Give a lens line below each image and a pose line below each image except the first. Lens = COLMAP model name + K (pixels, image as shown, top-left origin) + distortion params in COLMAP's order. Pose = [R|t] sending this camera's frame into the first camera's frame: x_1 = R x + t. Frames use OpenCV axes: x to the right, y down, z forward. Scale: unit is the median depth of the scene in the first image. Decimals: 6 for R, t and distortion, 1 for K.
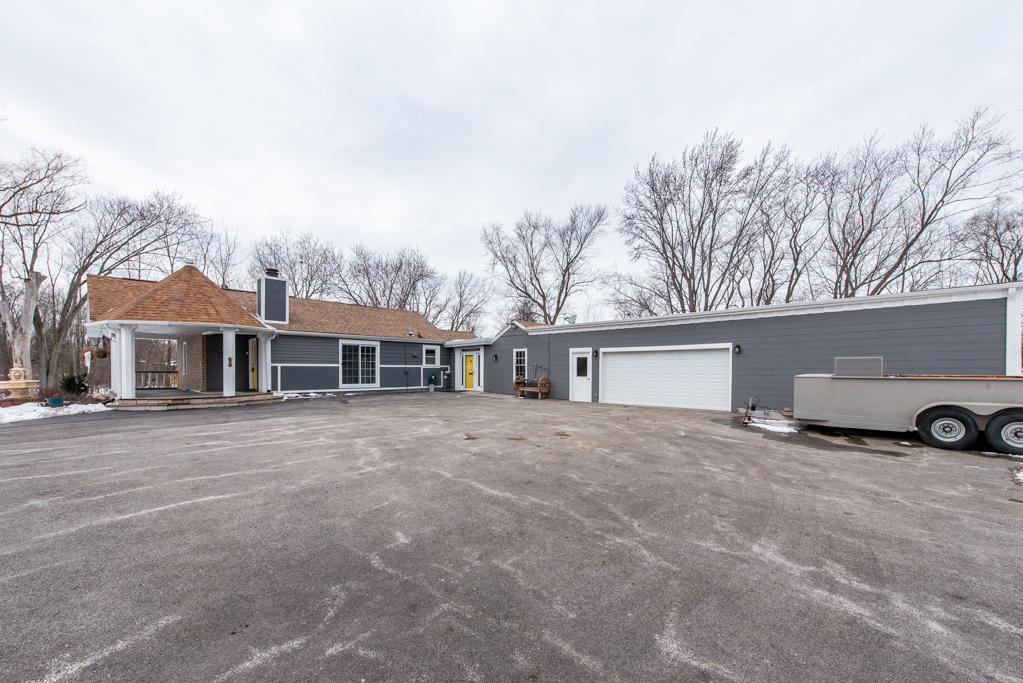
lens RADIAL K [[409.6, 0, 523.4], [0, 409.6, 371.7], [0, 0, 1]] dist [0.001268, 0.000030]
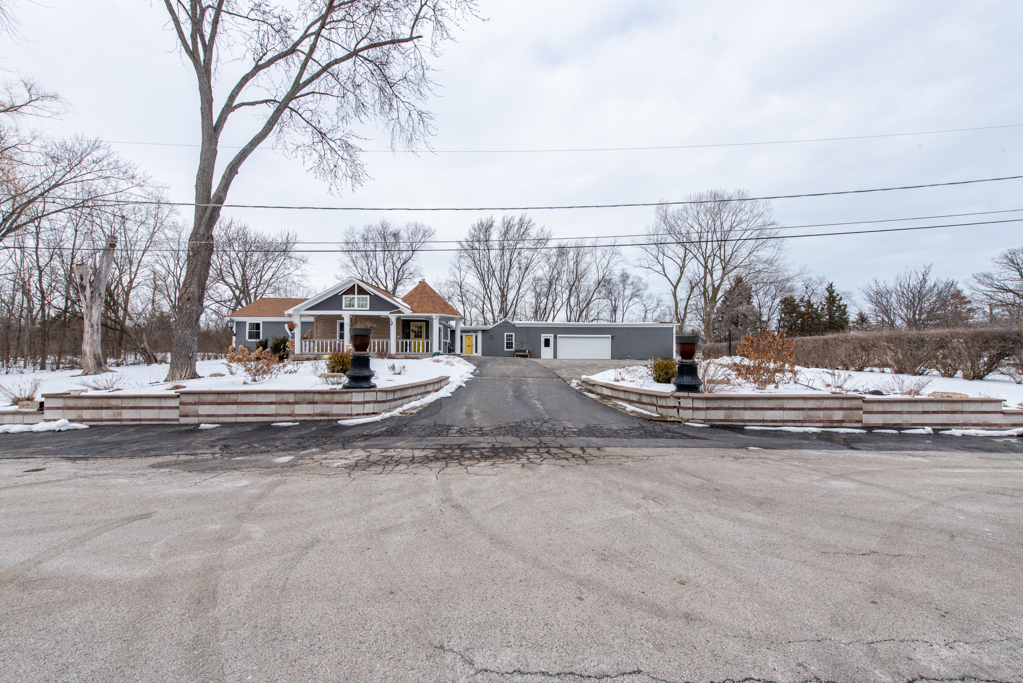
lens RADIAL K [[404.8, 0, 511.5], [0, 404.8, 341.5], [0, 0, 1]] dist [0.000982, -0.000036]
pose [[0.741169, 0.020472, 0.671006, -1.430737], [-0.000457, 0.999550, -0.029990, 0.045512], [-0.671318, 0.021921, 0.740845, -0.469746]]
